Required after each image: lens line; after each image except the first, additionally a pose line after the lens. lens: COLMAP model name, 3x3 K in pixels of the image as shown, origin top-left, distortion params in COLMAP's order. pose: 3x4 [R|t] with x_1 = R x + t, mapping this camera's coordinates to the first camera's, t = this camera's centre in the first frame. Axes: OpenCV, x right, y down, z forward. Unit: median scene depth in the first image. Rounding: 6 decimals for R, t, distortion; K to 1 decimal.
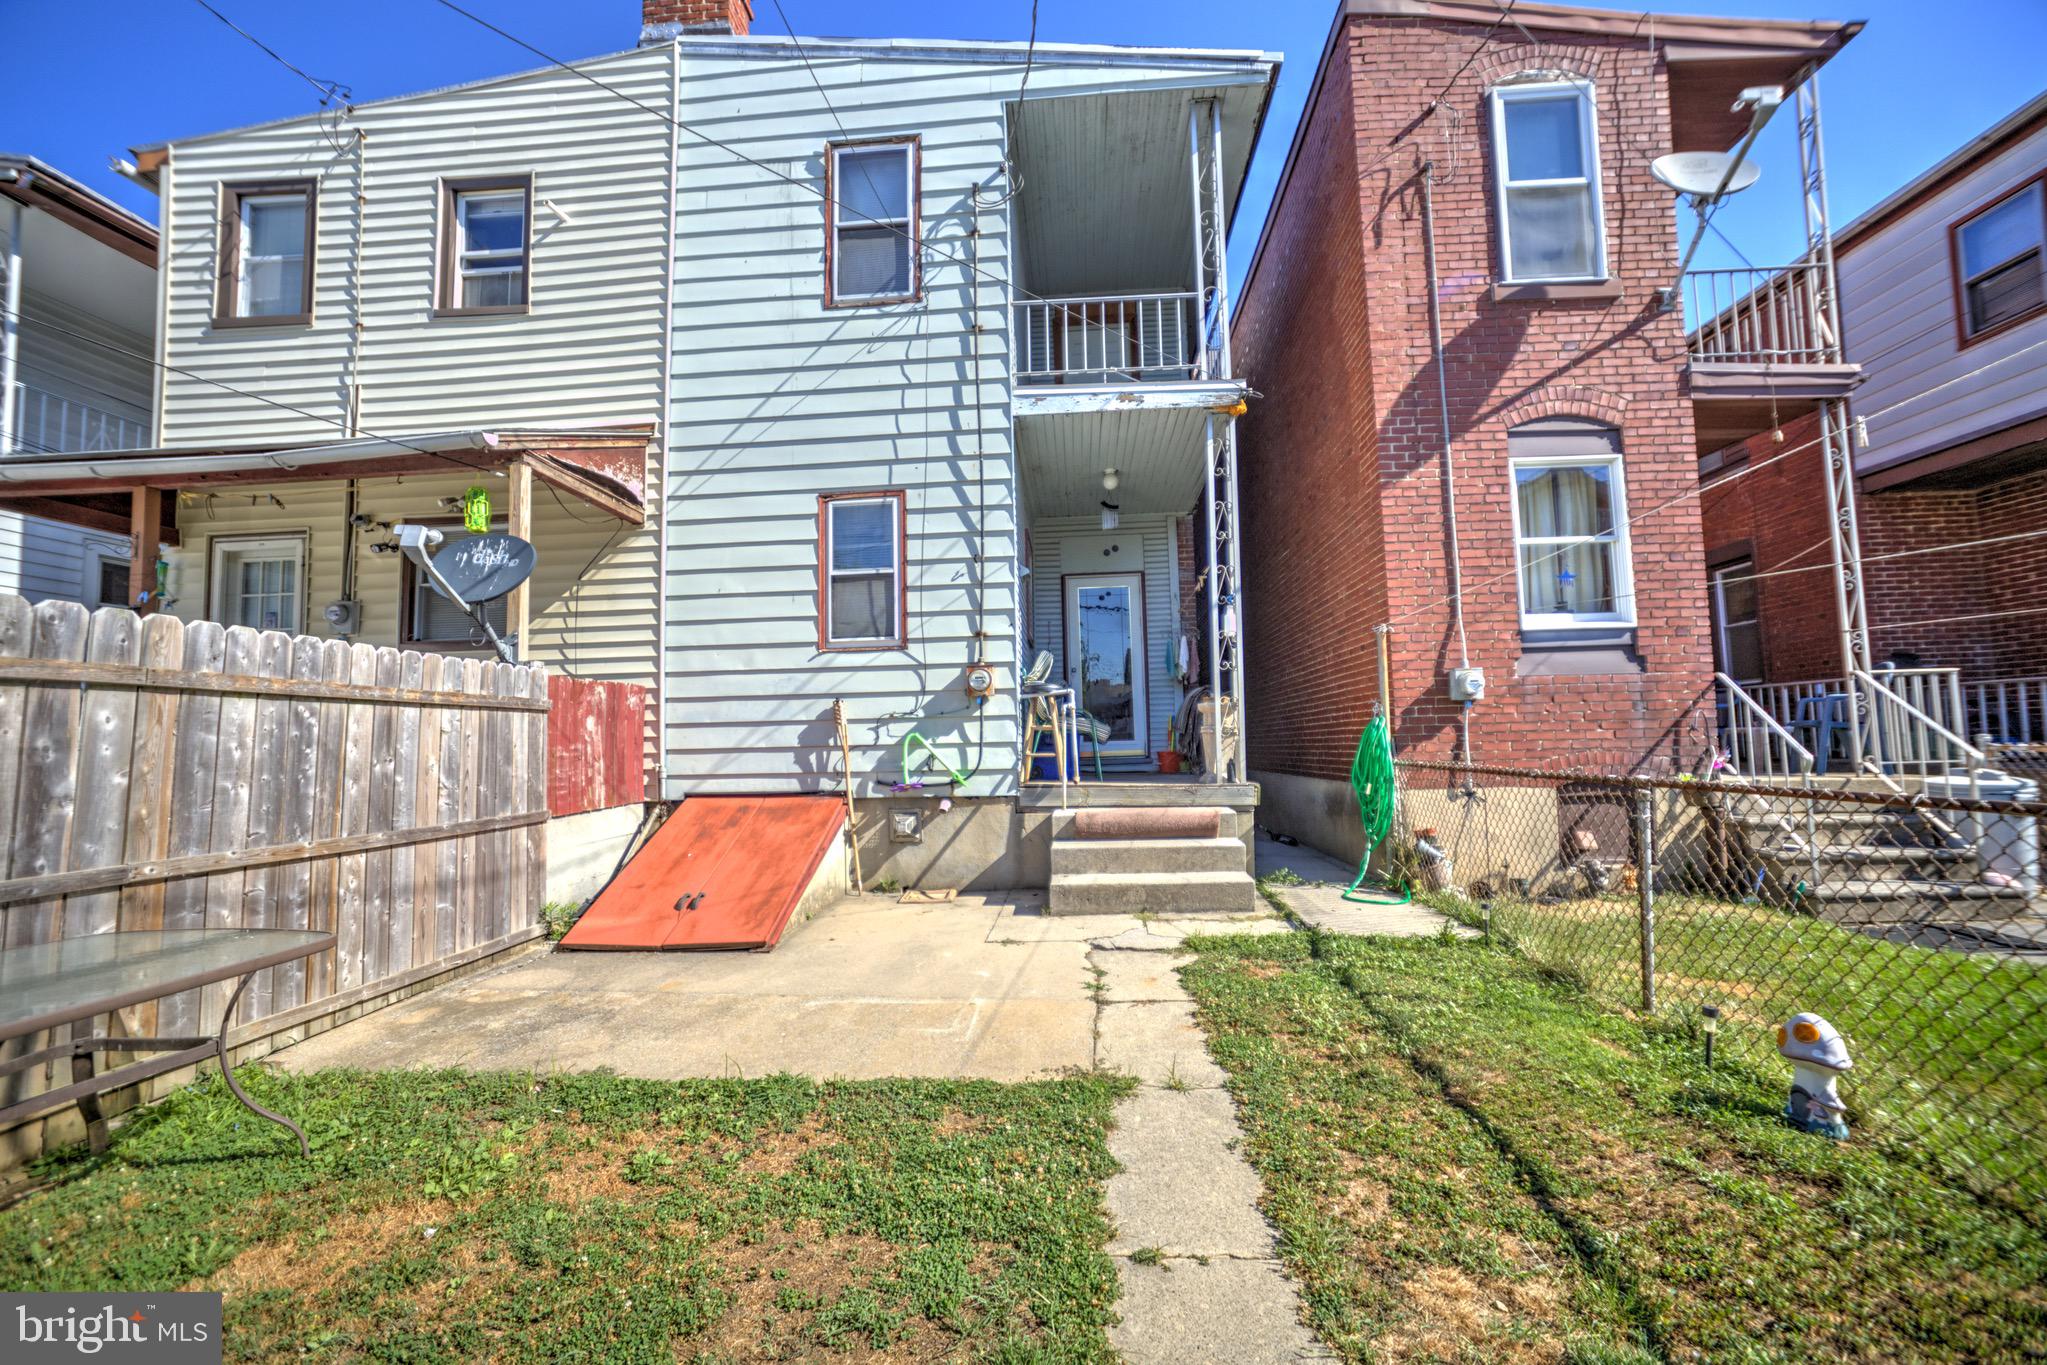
lens RADIAL K [[820.5, 0, 1025.4], [0, 820.5, 685.1], [0, 0, 1]] dist [-0.000324, 0.000130]
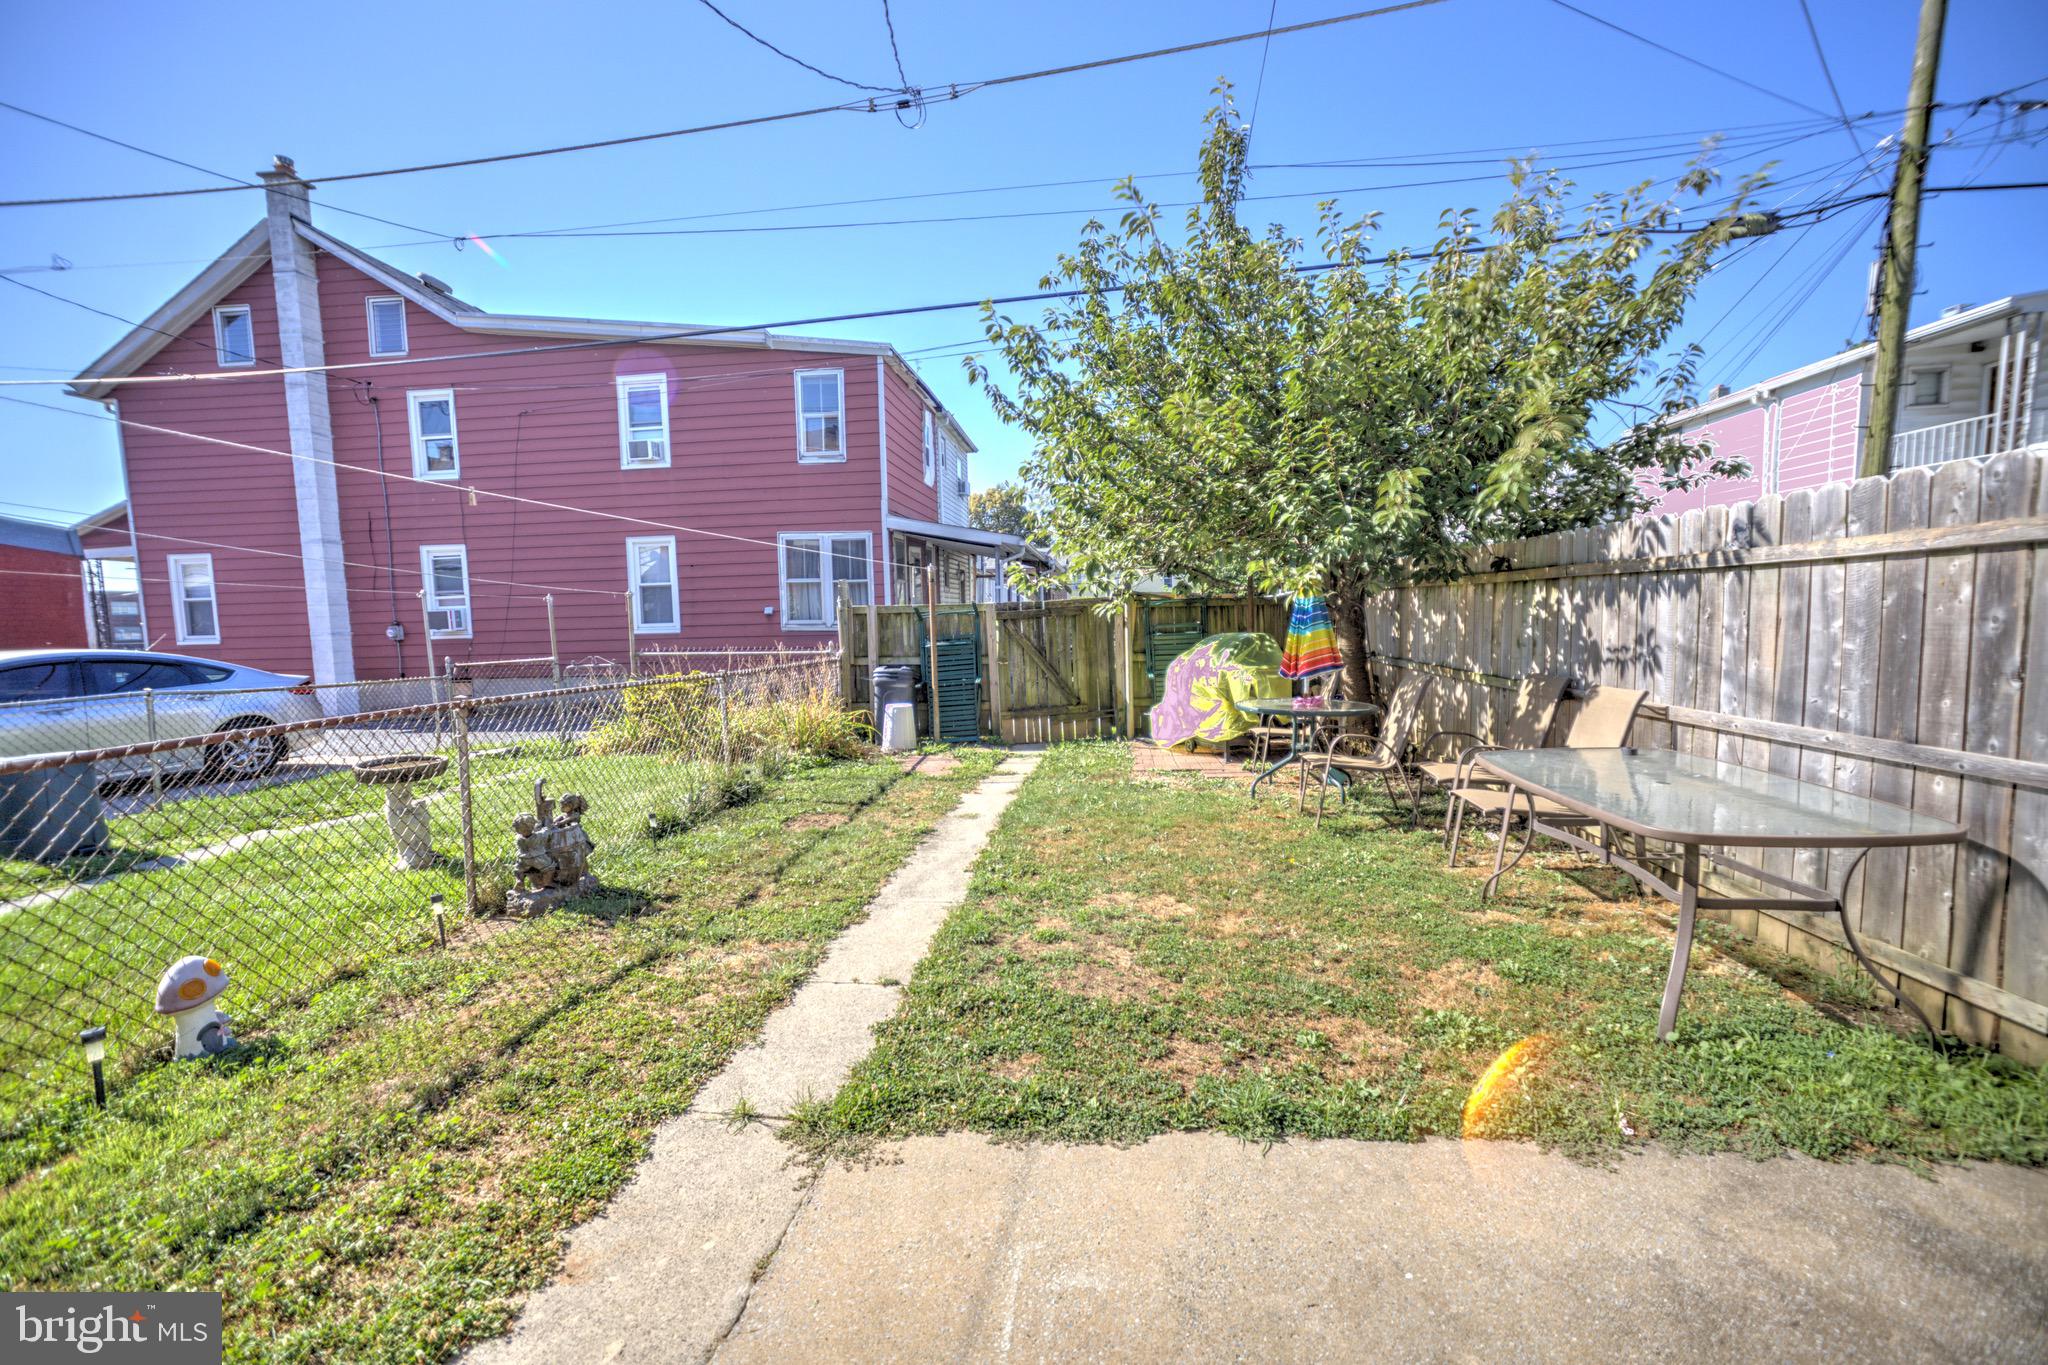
lens RADIAL K [[820.9, 0, 1023.6], [0, 820.9, 690.0], [0, 0, 1]] dist [-0.000324, 0.000130]
pose [[-0.998831, 0.042240, 0.023517, -0.127199], [0.042467, 0.999055, 0.009260, 0.101112], [-0.023103, 0.010248, -0.999681, 1.927612]]
